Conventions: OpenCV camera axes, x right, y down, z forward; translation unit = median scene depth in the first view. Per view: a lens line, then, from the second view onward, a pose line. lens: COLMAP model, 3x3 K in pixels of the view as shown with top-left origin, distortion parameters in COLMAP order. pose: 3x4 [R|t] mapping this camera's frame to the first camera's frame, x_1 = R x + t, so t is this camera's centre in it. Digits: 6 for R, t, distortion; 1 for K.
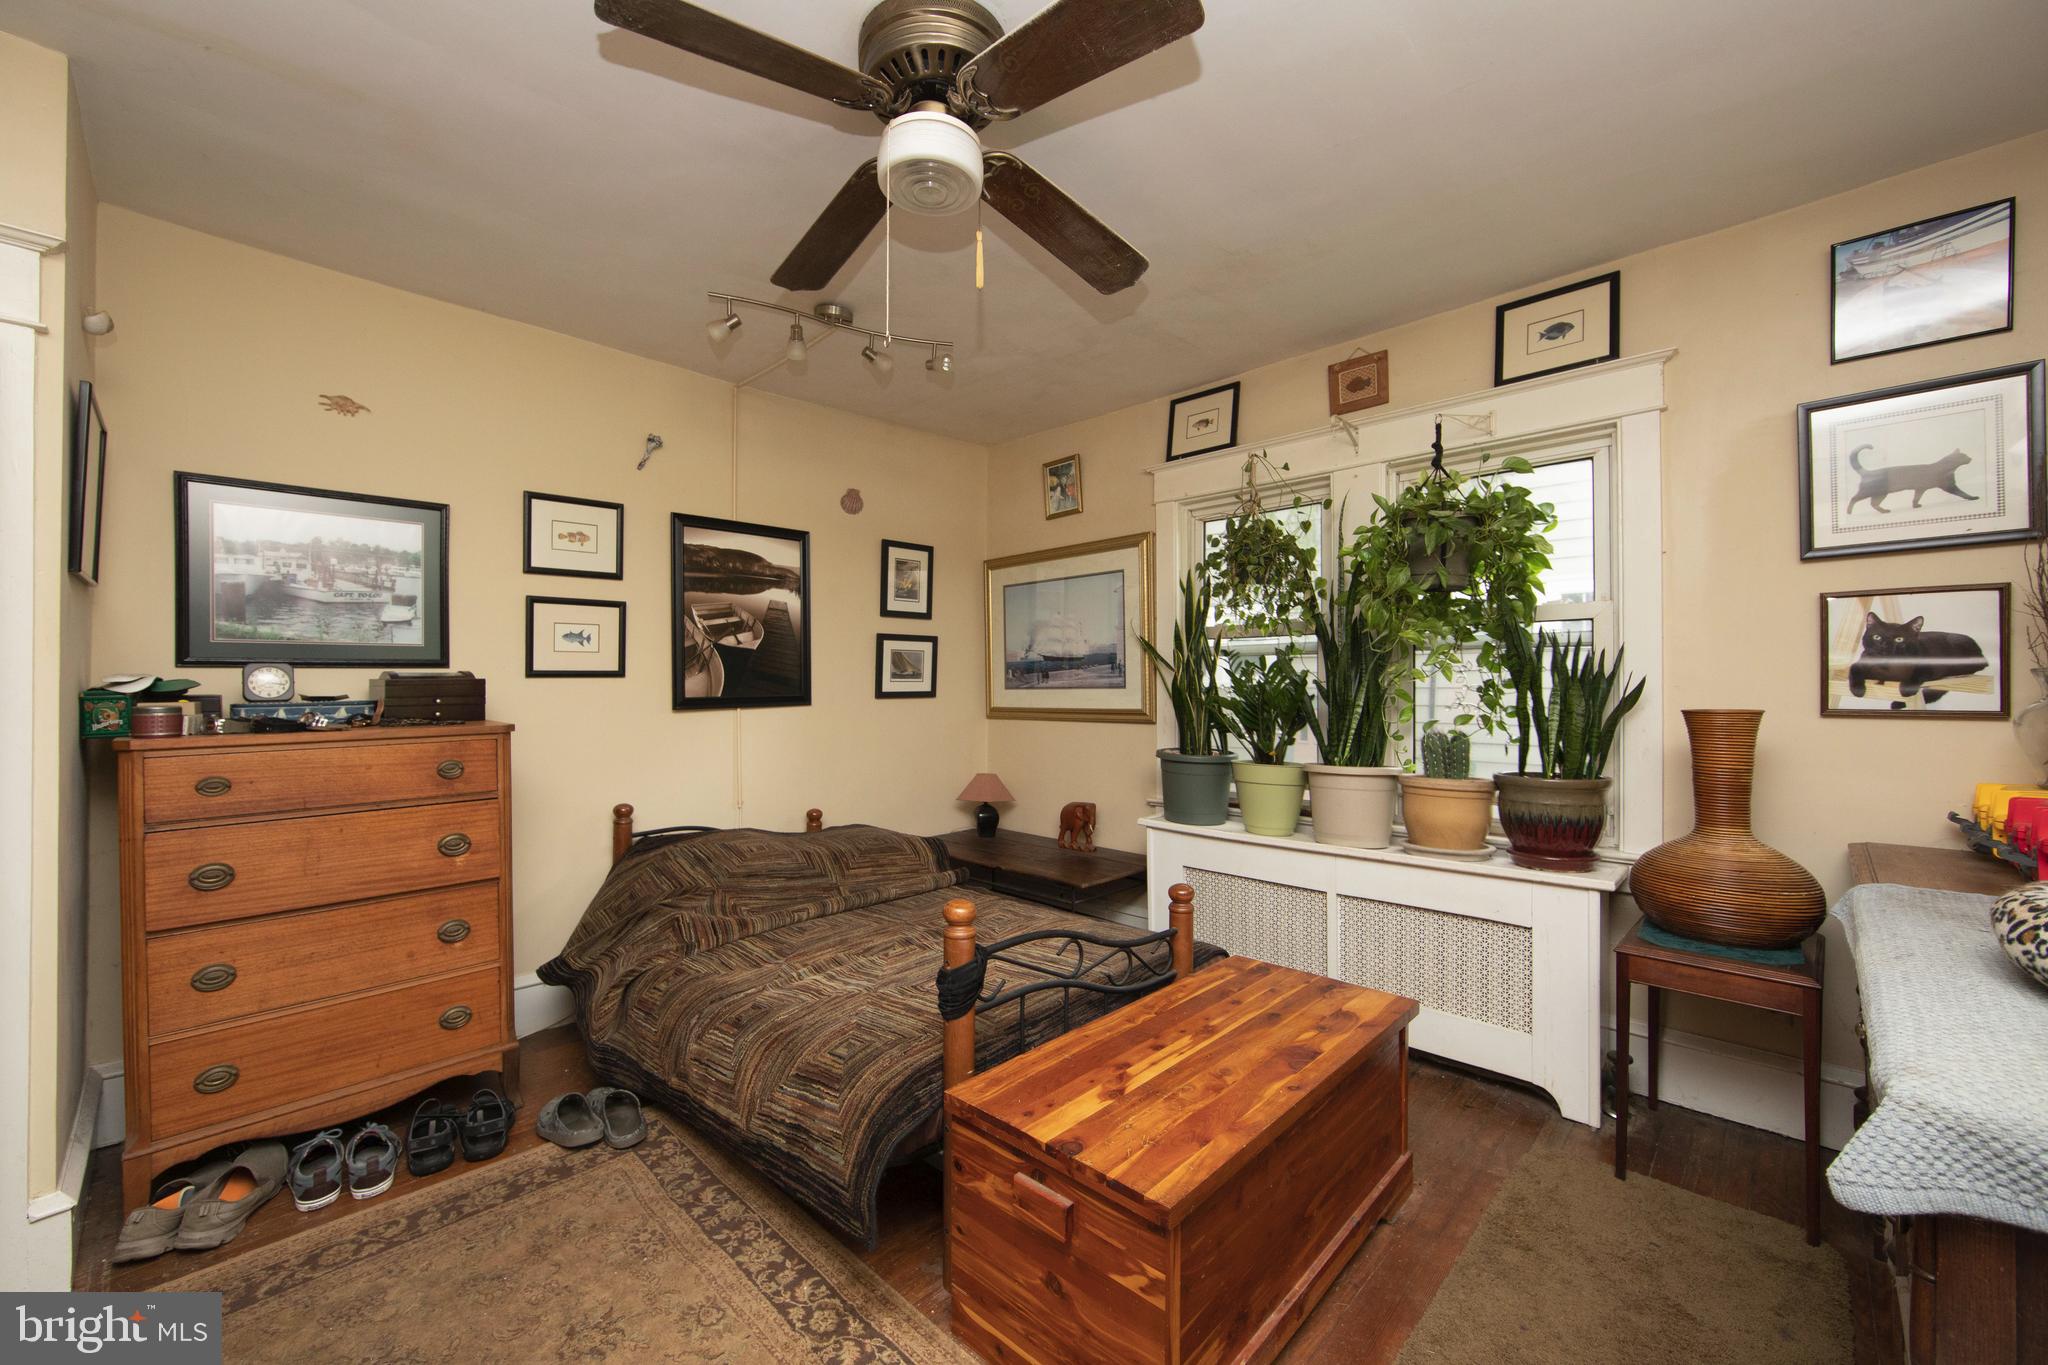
lens RADIAL K [[811.7, 0, 1003.7], [0, 811.7, 680.4], [0, 0, 1]] dist [-0.011070, -0.000053]
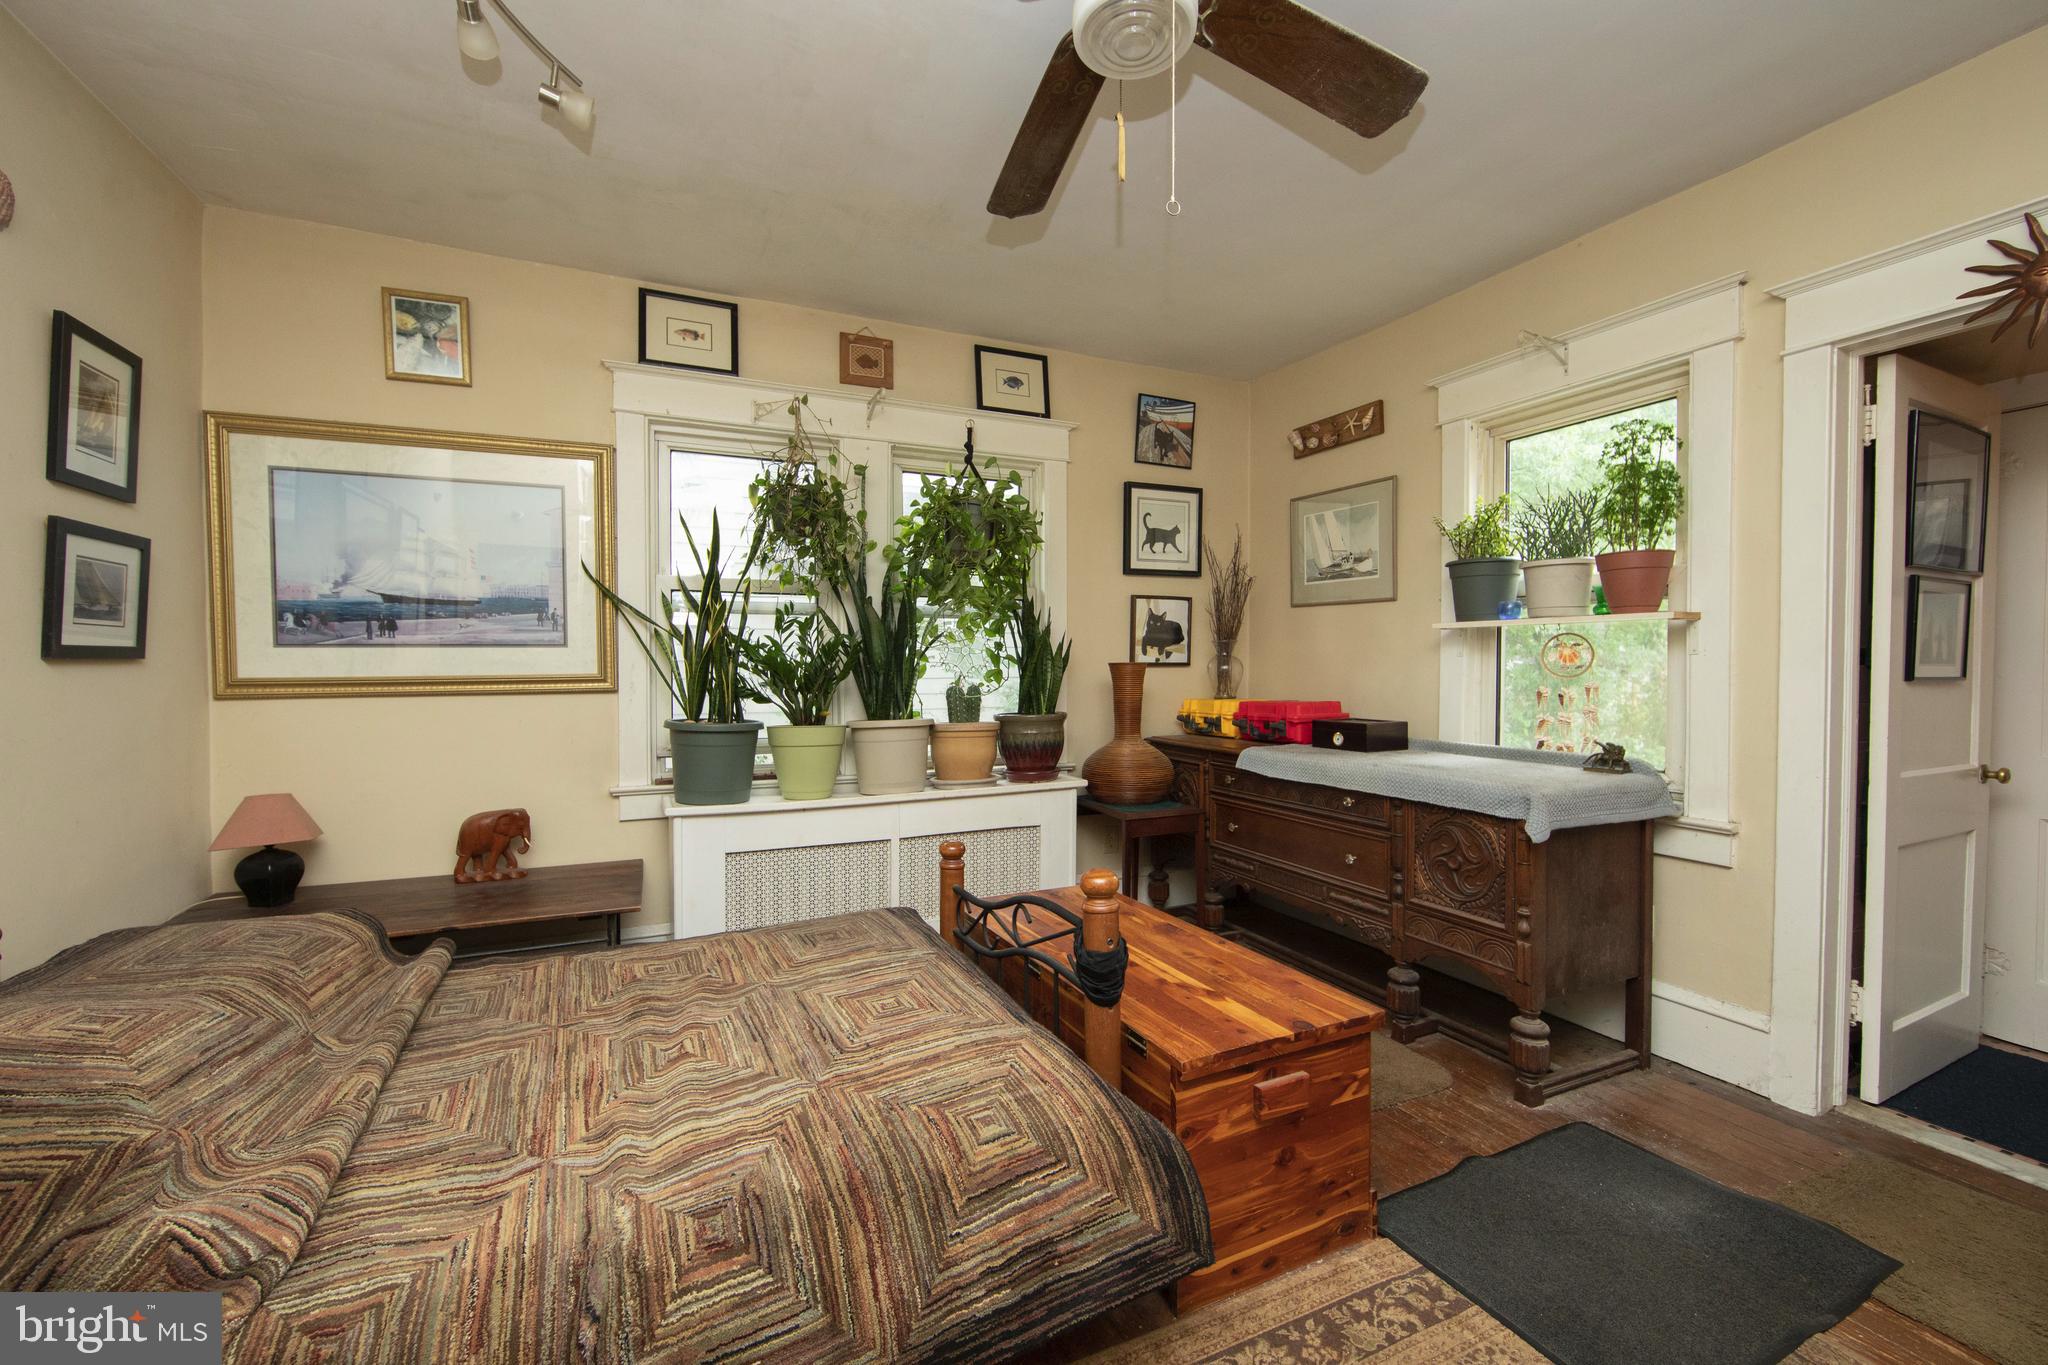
lens RADIAL K [[827.6, 0, 1023.2], [0, 827.6, 676.9], [0, 0, 1]] dist [-0.003147, 0.000085]
pose [[0.349339, -0.013585, 0.936898, -0.533035], [-0.005349, 0.999850, 0.016492, 0.028506], [-0.936981, -0.010773, 0.349214, 0.444970]]
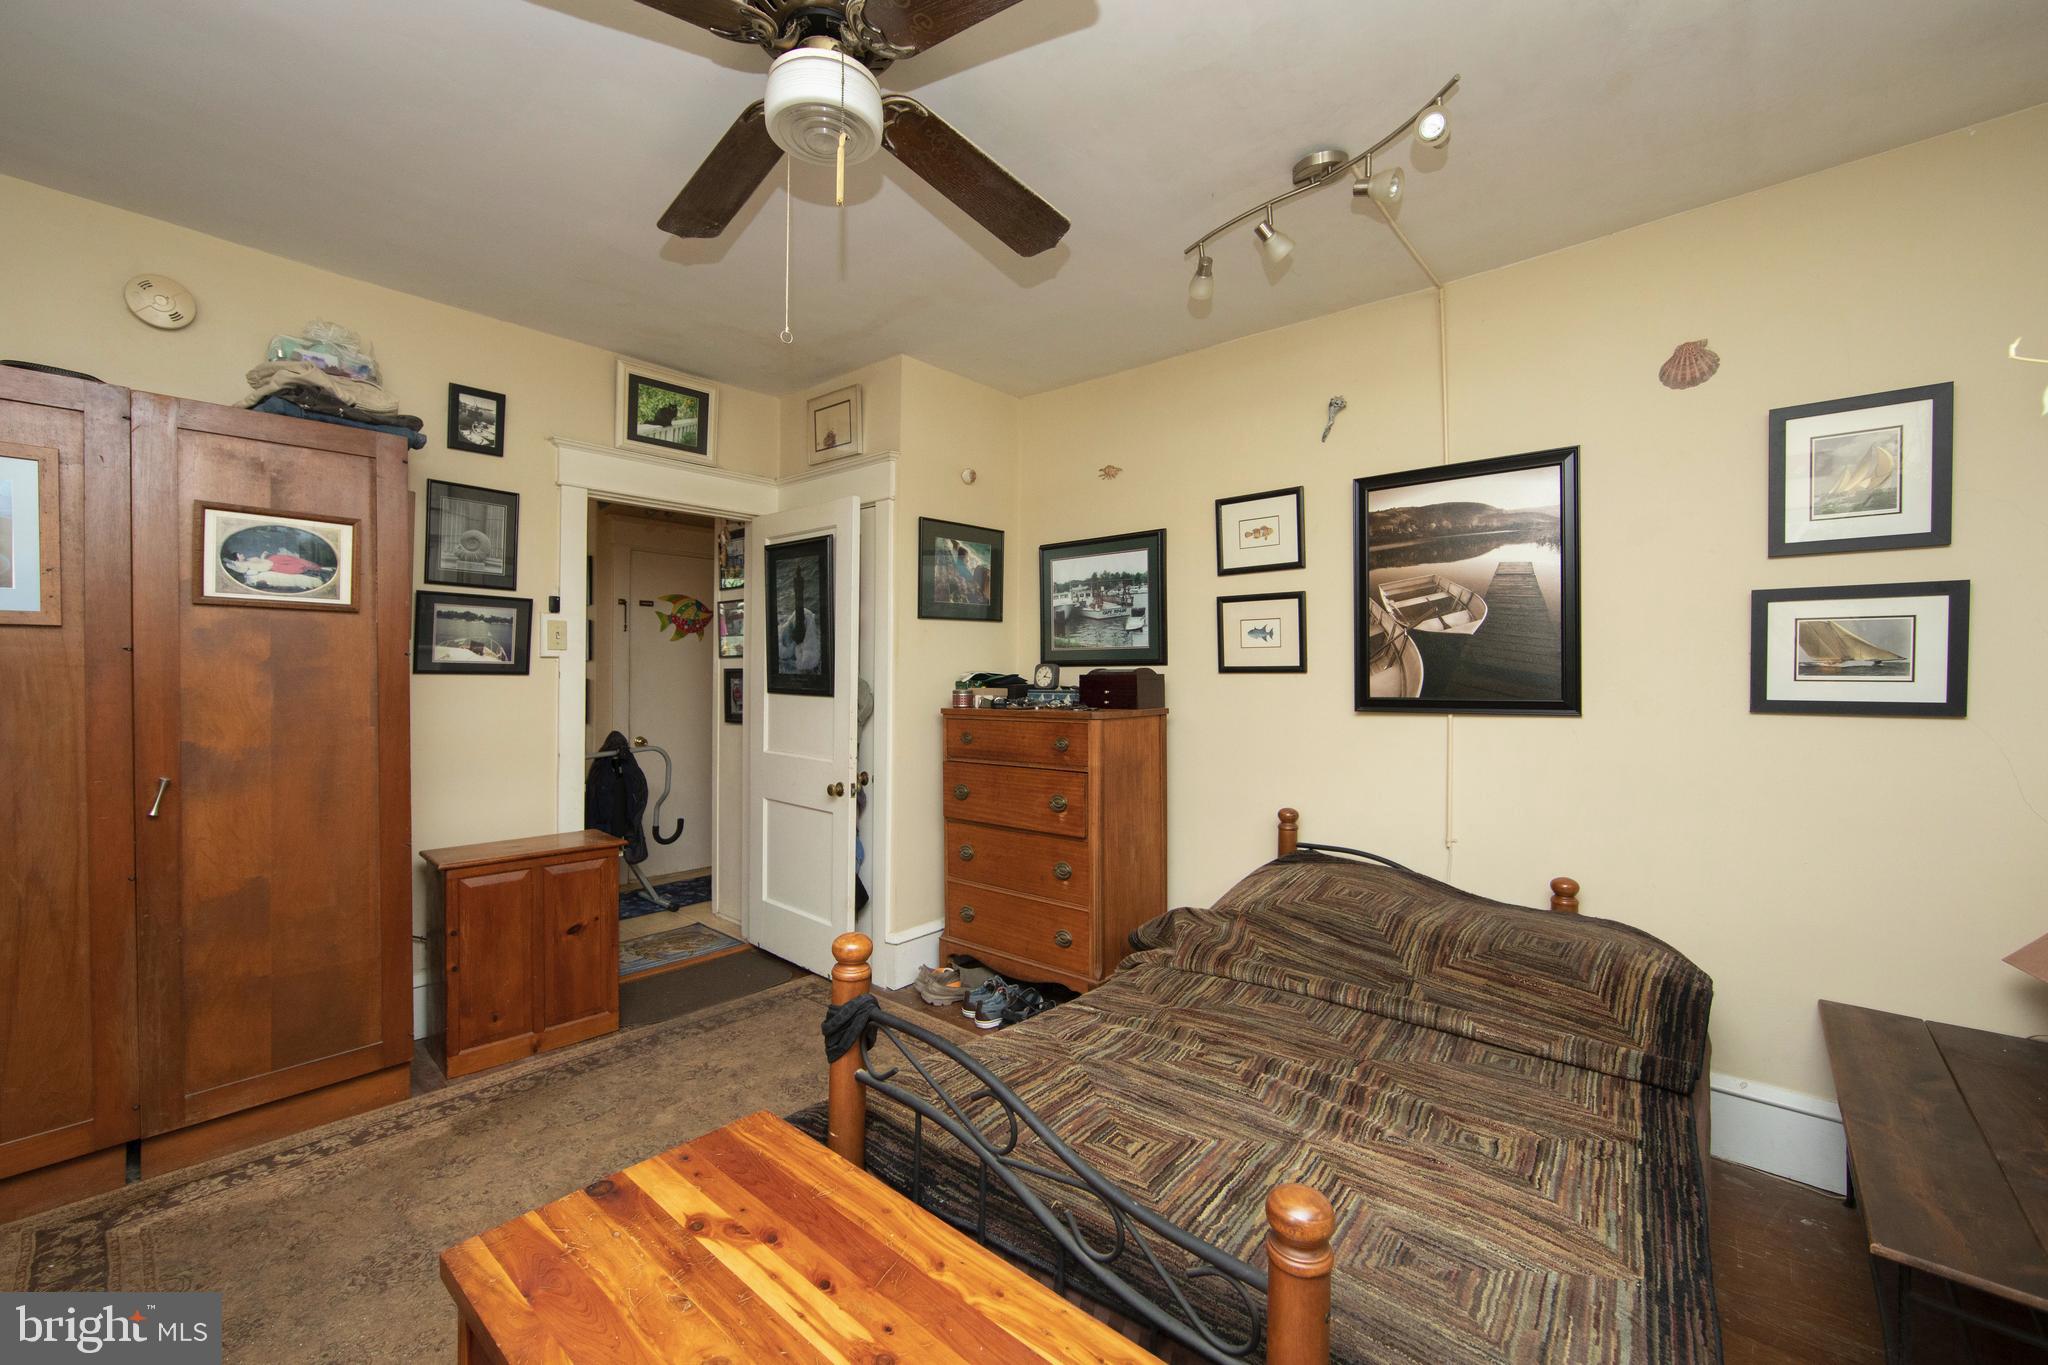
lens RADIAL K [[827.6, 0, 1023.2], [0, 827.6, 676.9], [0, 0, 1]] dist [-0.003147, 0.000085]
pose [[0.062342, 0.003386, -0.998049, 0.479114], [-0.004521, 0.999985, 0.003110, -0.000811], [0.998045, 0.004319, 0.062356, 0.653090]]
